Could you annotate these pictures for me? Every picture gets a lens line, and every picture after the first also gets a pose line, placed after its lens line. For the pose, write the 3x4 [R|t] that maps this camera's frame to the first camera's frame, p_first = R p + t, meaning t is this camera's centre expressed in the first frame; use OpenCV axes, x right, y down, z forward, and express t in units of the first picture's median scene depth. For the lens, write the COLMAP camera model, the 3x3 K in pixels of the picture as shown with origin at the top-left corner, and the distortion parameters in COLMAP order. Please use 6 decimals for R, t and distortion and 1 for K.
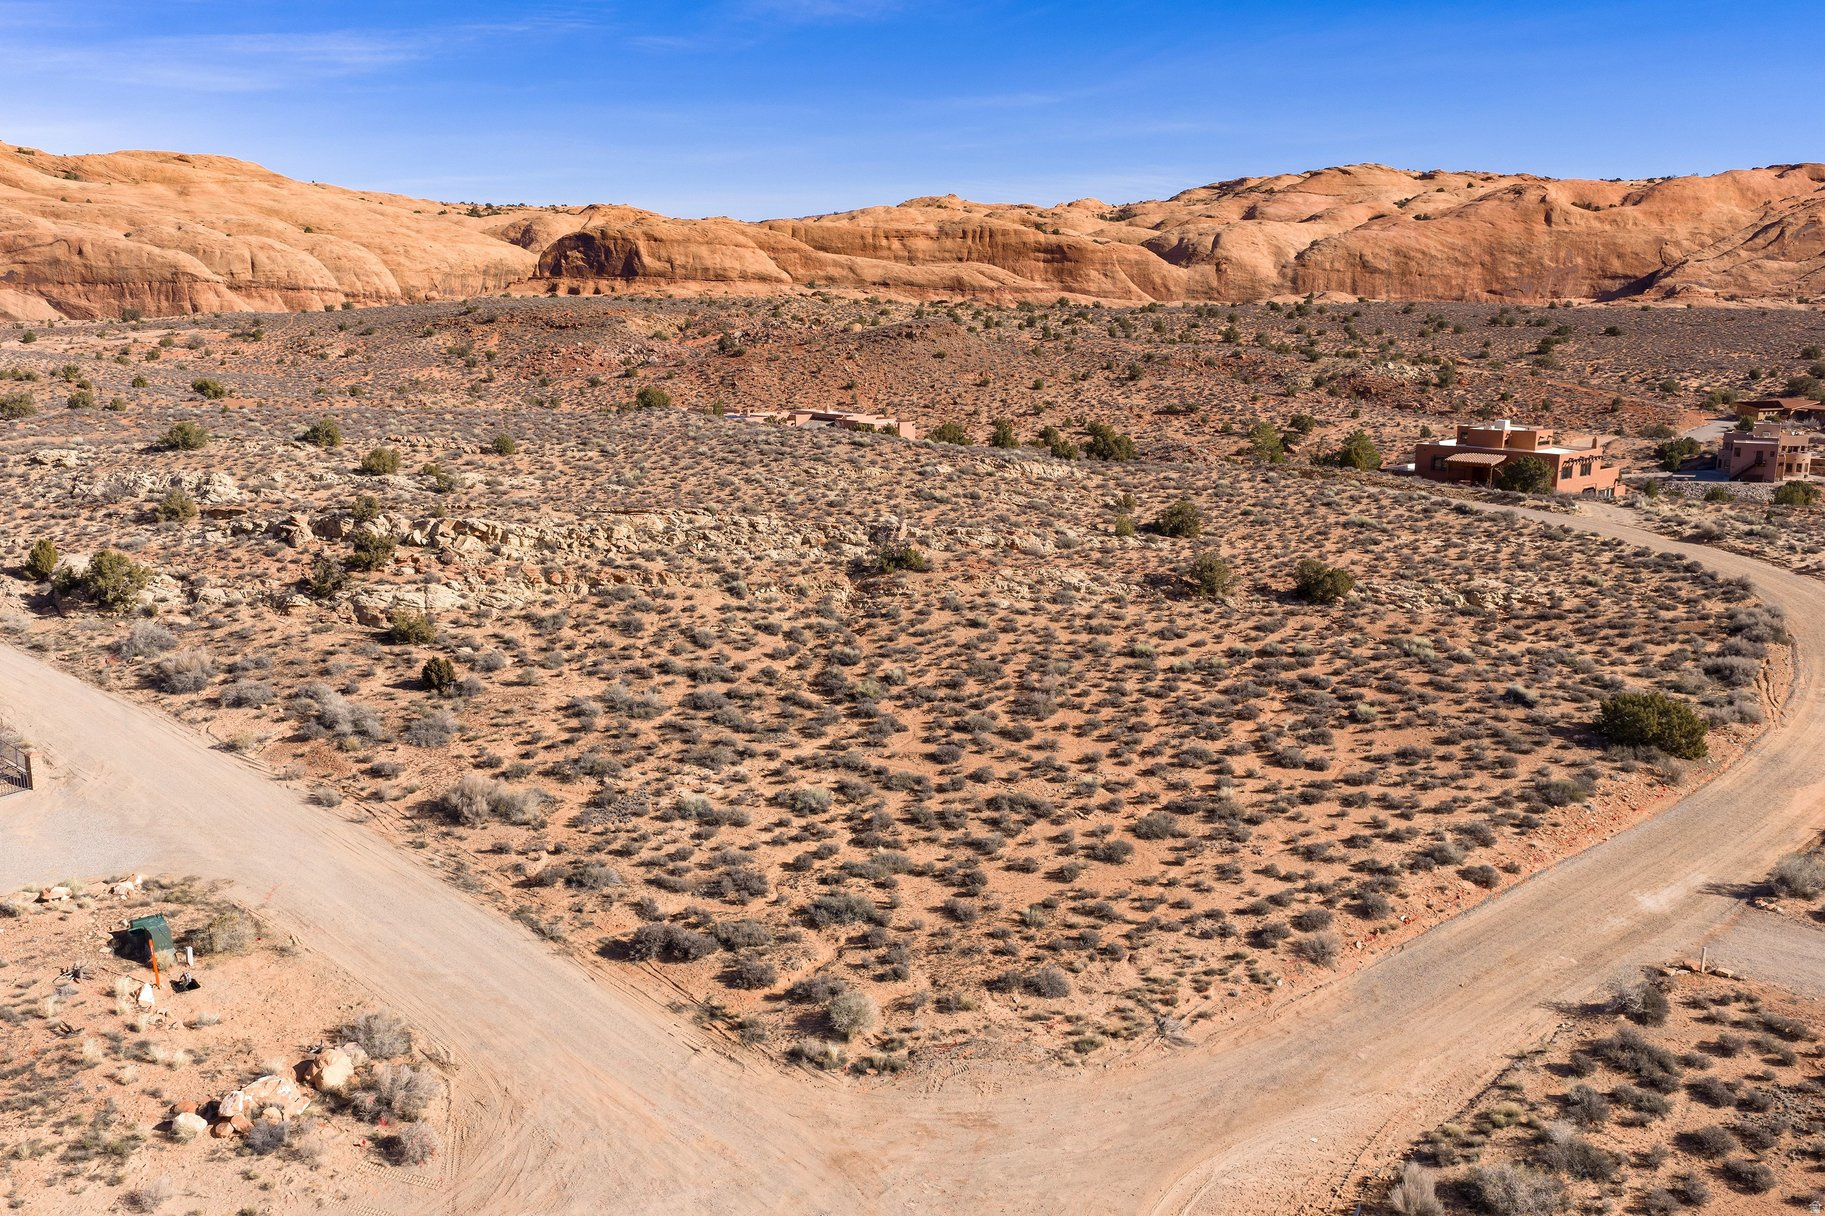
lens RADIAL K [[1527.4, 0, 909.3], [0, 1527.4, 615.1], [0, 0, 1]] dist [0.016305, -0.022295]
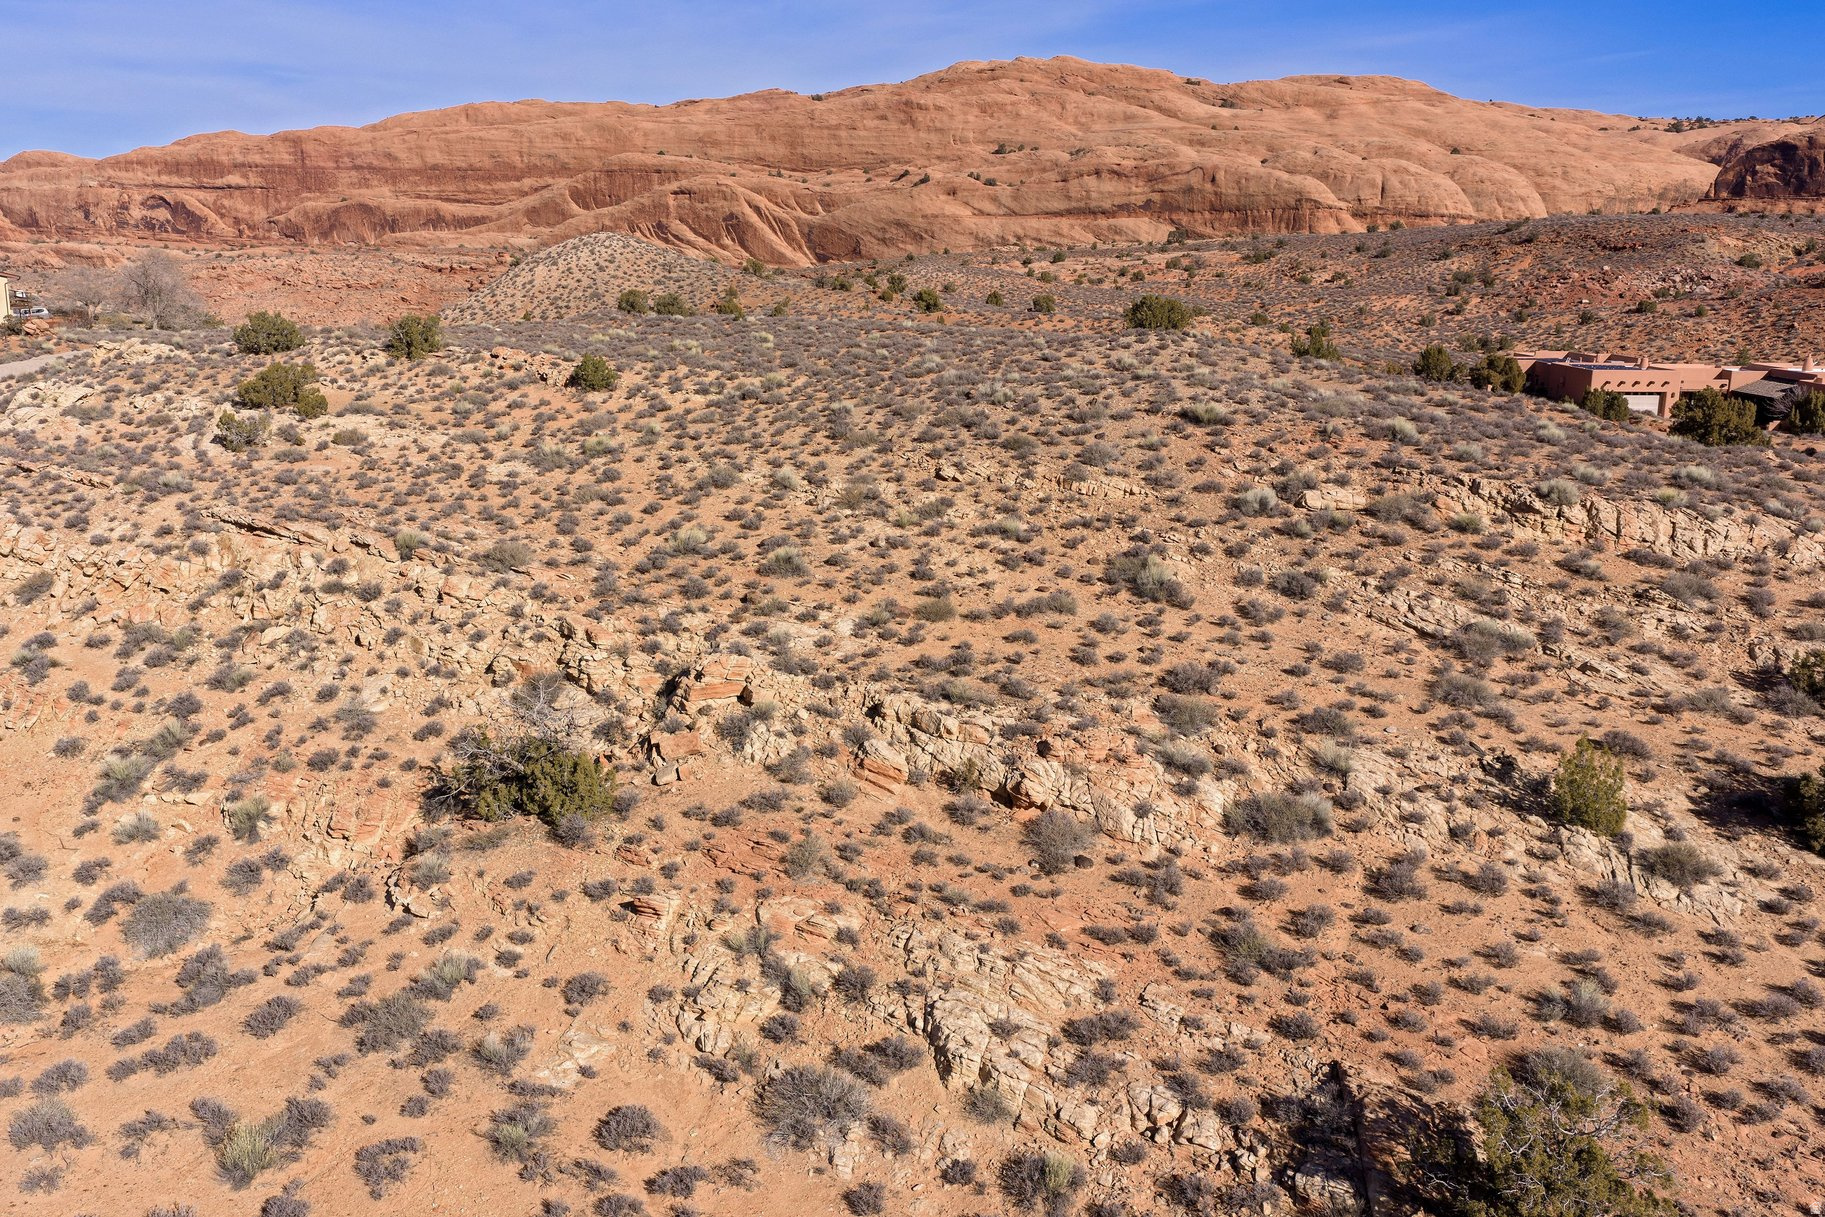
lens RADIAL K [[1611.0, 0, 912.6], [0, 1611.0, 612.6], [0, 0, 1]] dist [-0.004564, -0.008472]
pose [[0.745055, 0.149378, -0.650061, 0.204869], [-0.132996, 0.988300, 0.074672, -0.083136], [0.653610, 0.030821, 0.756204, 0.630384]]
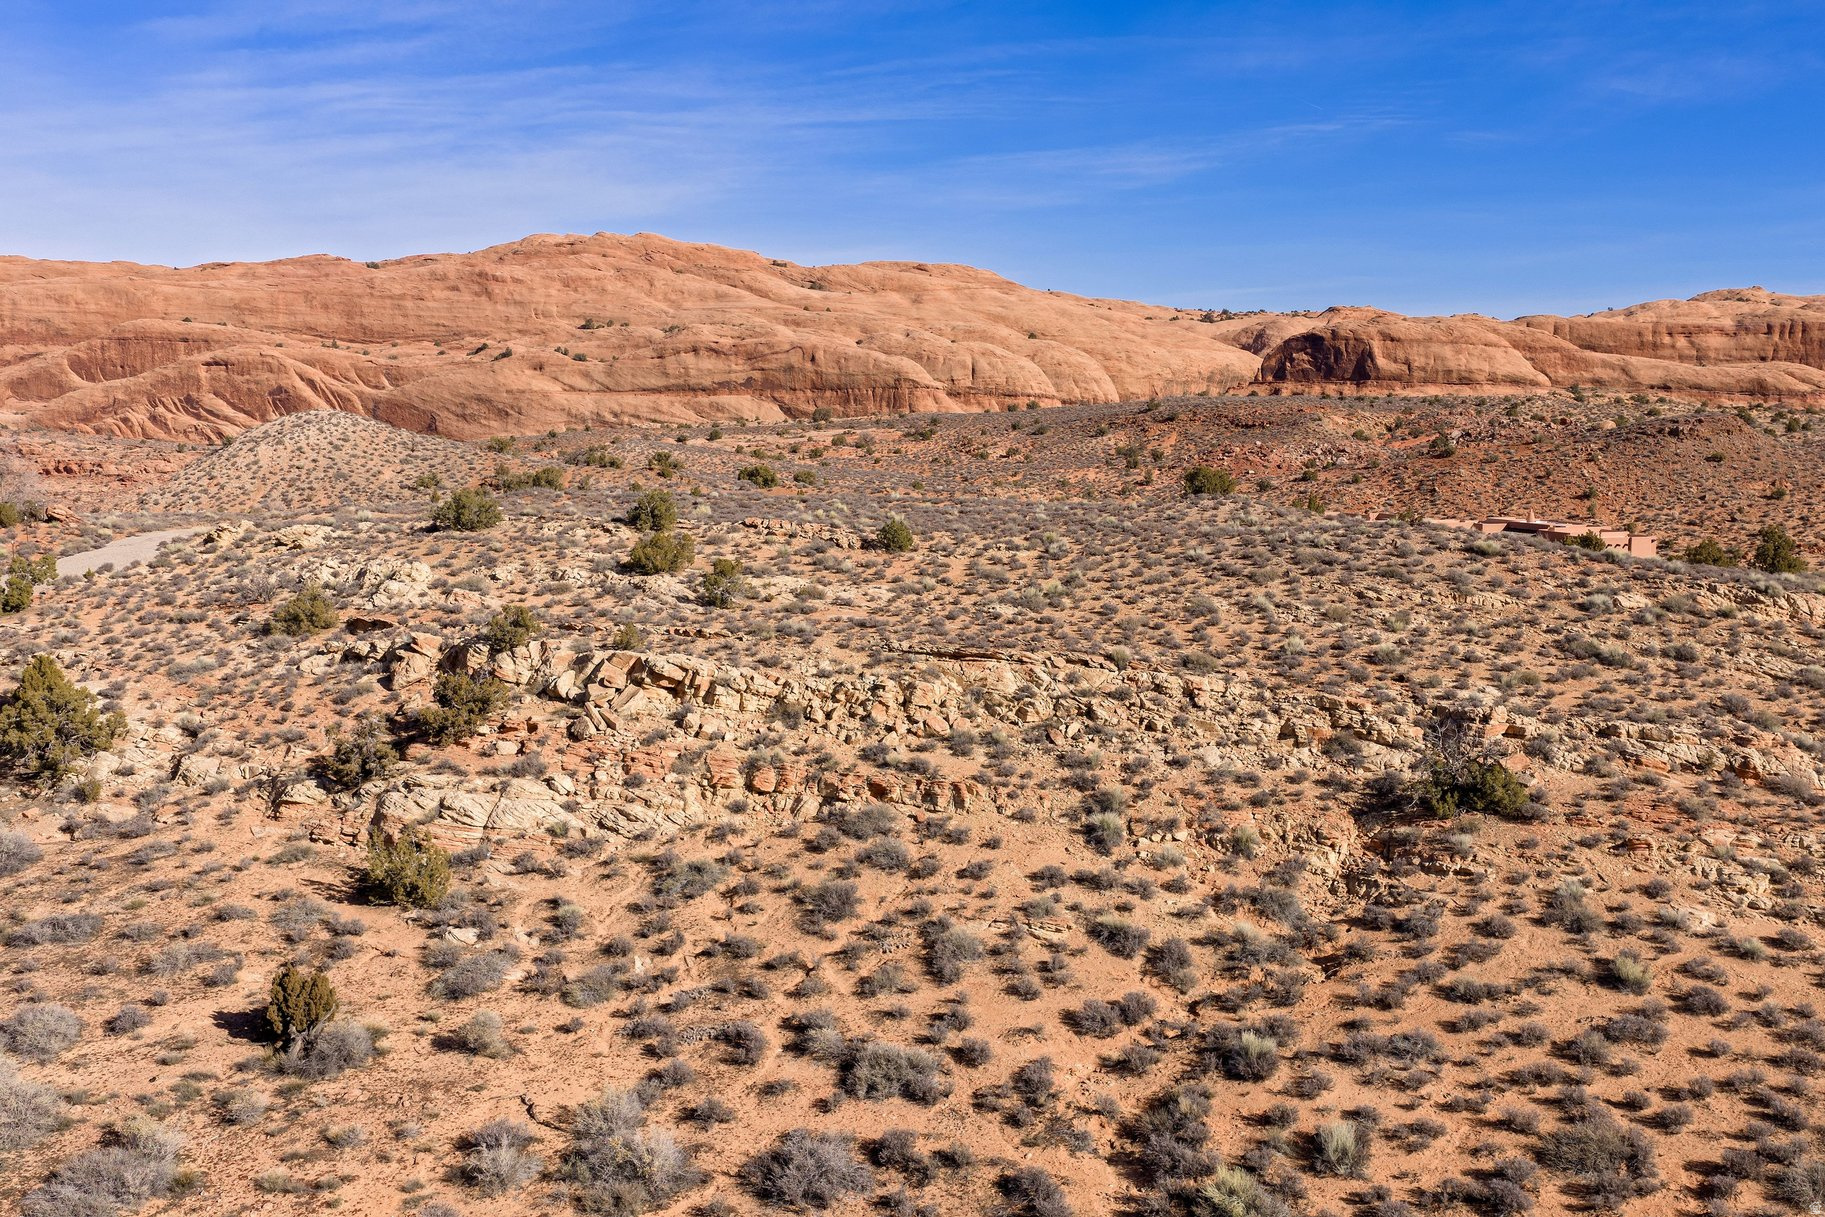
lens RADIAL K [[1666.3, 0, 1094.4], [0, 1666.3, 577.4], [0, 0, 1]] dist [0.040172, -0.095256]
pose [[0.939731, 0.033589, -0.340260, 0.044356], [-0.069681, 0.993092, -0.094411, -0.034821], [0.334738, 0.112431, 0.935580, 0.382729]]
